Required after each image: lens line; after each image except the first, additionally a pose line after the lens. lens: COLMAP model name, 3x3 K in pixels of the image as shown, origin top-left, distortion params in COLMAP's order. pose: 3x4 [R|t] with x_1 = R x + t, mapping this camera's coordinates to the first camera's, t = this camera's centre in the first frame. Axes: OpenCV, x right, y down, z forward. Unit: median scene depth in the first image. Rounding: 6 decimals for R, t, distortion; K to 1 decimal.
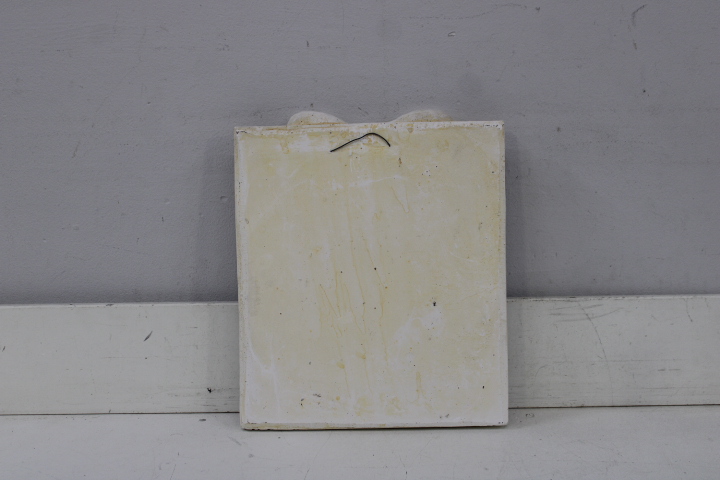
lens RADIAL K [[923.4, 0, 357.4], [0, 923.4, 235.4], [0, 0, 1]] dist [-0.033762, 0.000000]
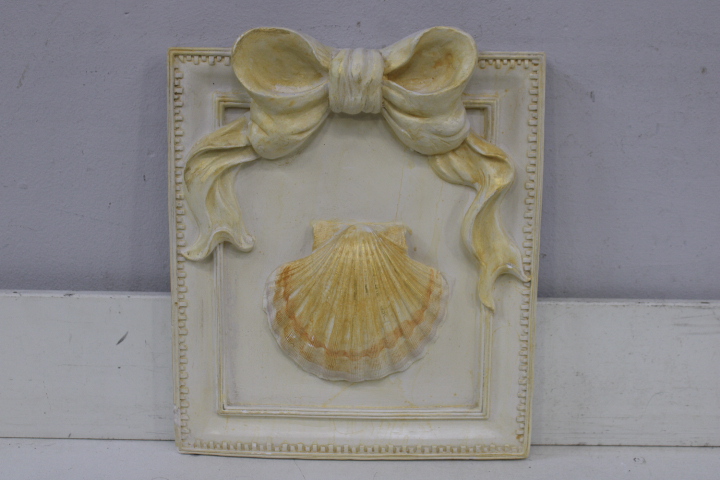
lens RADIAL K [[947.5, 0, 363.2], [0, 947.5, 237.8], [0, 0, 1]] dist [-0.031906, 0.000000]
pose [[0.999412, 0.030114, 0.016424, -0.051795], [-0.031371, 0.996091, 0.082574, -0.037483], [-0.013873, -0.083041, 0.996450, 0.261156]]
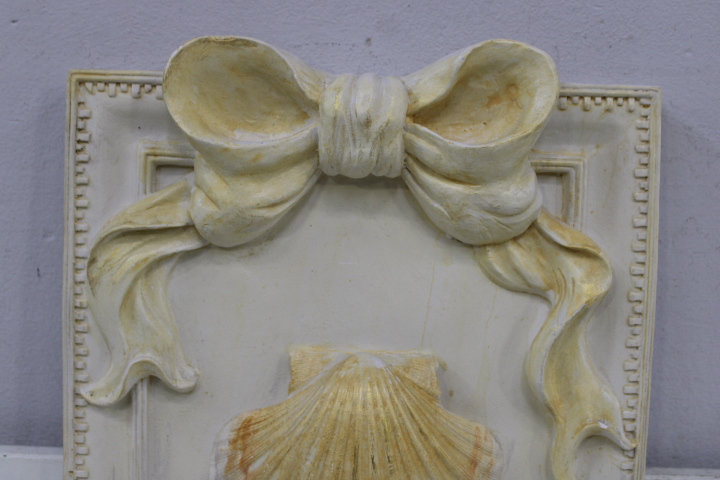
lens RADIAL K [[891.3, 0, 360.7], [0, 891.3, 244.2], [0, 0, 1]] dist [-0.053254, 0.000000]
pose [[0.998788, 0.048955, 0.005067, -0.049387], [-0.048905, 0.998758, -0.009520, -0.035946], [-0.005527, 0.009261, 0.999942, 0.550324]]
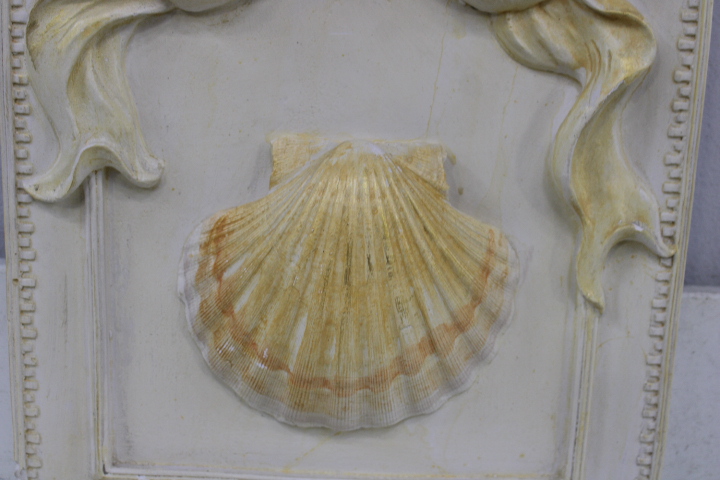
lens RADIAL K [[947.5, 0, 360.6], [0, 947.5, 237.7], [0, 0, 1]] dist [-0.031906, 0.000000]
pose [[0.998188, 0.054672, 0.025121, -0.049900], [-0.057240, 0.991541, 0.116494, 0.005413], [-0.018539, -0.117721, 0.992874, 0.591051]]
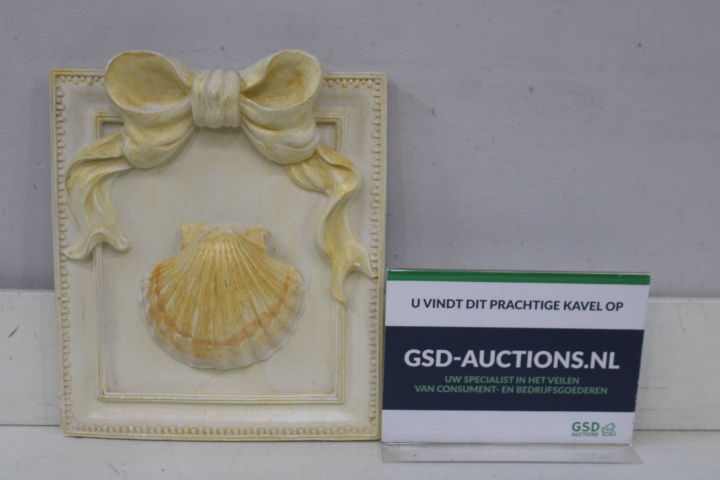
lens RADIAL K [[947.5, 0, 352.6], [0, 947.5, 239.4], [0, 0, 1]] dist [-0.031906, 0.000000]
pose [[0.999130, 0.028587, 0.030360, 0.041256], [-0.029999, 0.998439, 0.047110, -0.018720], [-0.028966, -0.047980, 0.998428, 0.174536]]
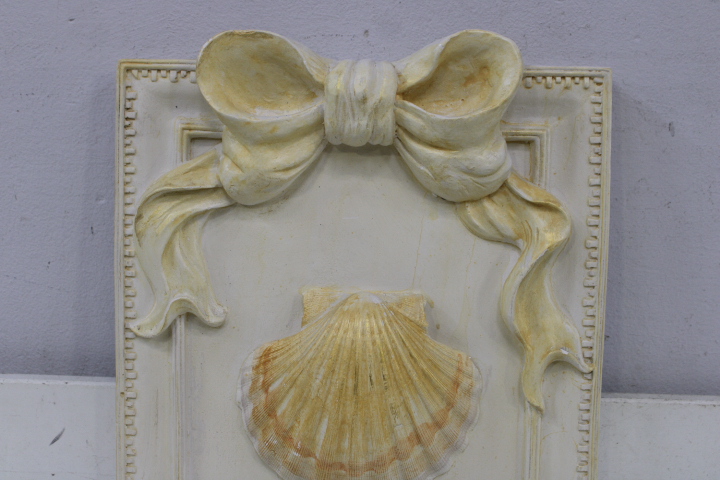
lens RADIAL K [[891.3, 0, 360.5], [0, 891.3, 240.5], [0, 0, 1]] dist [-0.053254, 0.000000]
pose [[0.998853, 0.042059, -0.022898, -0.034943], [-0.042084, 0.999114, -0.000637, -0.017807], [0.022851, 0.001600, 0.999738, 0.466354]]
